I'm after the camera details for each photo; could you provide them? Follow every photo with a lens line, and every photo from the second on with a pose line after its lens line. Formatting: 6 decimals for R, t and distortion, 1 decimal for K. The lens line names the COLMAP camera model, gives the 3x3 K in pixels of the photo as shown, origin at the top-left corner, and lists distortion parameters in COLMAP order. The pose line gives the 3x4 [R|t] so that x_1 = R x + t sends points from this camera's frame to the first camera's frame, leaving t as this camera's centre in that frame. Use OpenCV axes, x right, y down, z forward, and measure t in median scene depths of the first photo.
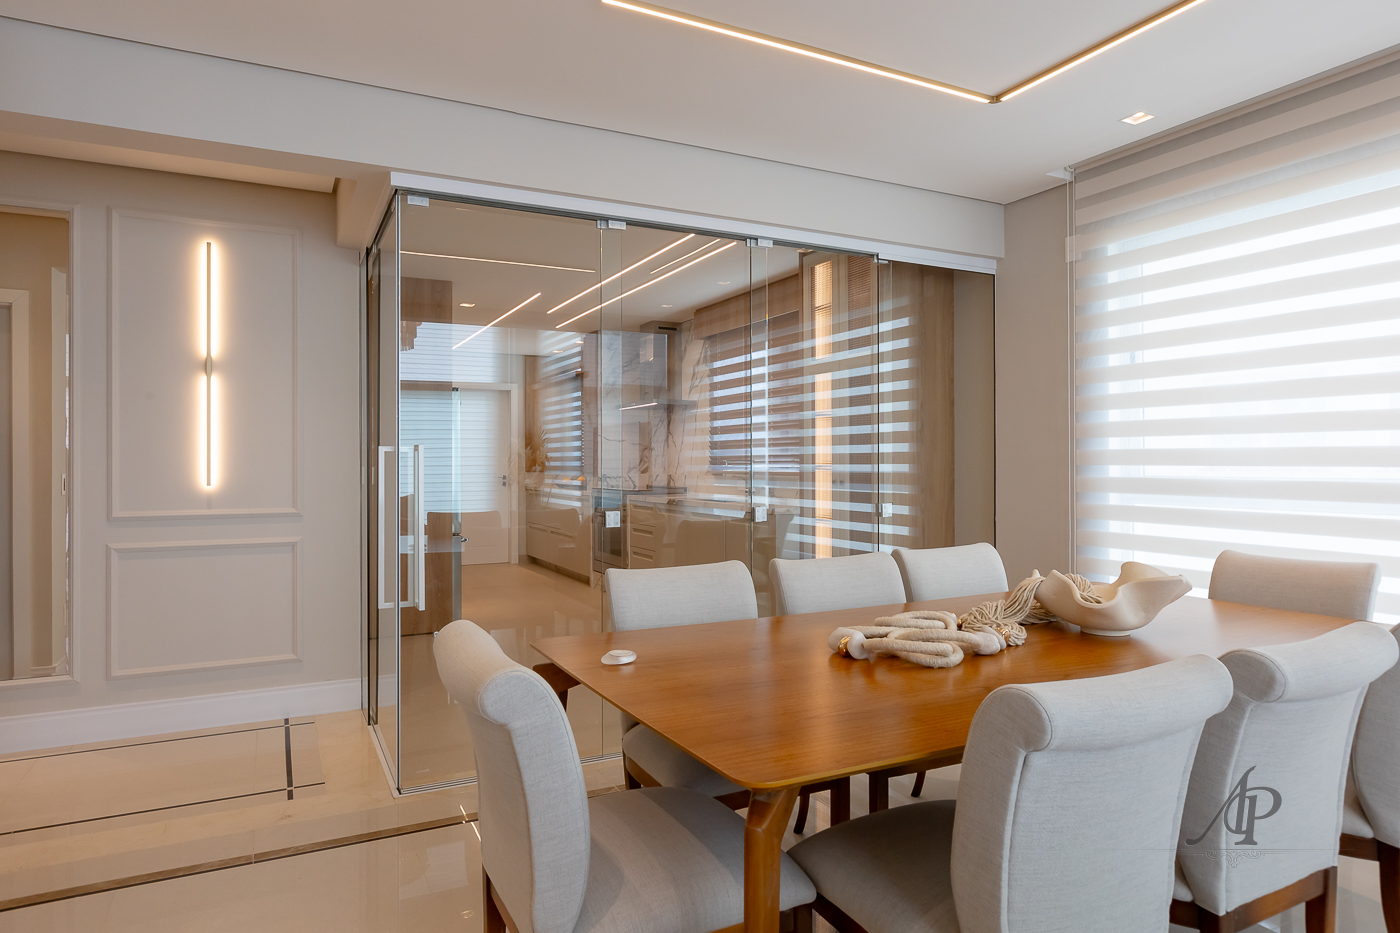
lens RADIAL K [[837.1, 0, 701.1], [0, 837.1, 465.4], [0, 0, 1]] dist [-0.006244, -0.000306]
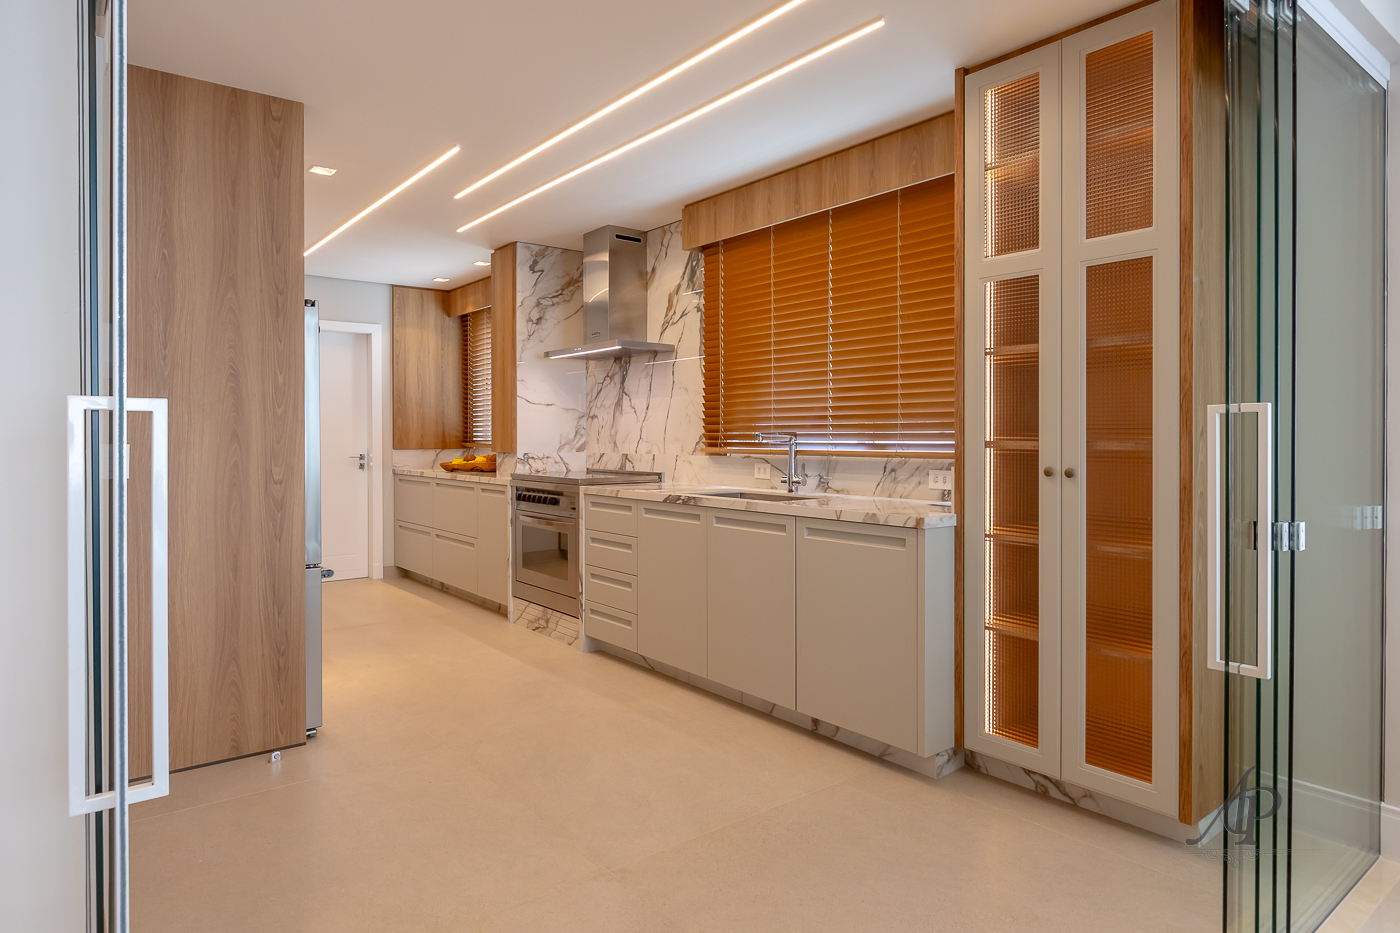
lens RADIAL K [[837.1, 0, 679.5], [0, 837.1, 441.2], [0, 0, 1]] dist [-0.006244, -0.000306]
pose [[0.985018, -0.001859, 0.172444, -0.109605], [0.001297, 0.999993, 0.003372, -0.001399], [-0.172449, -0.003098, 0.985014, 0.305456]]
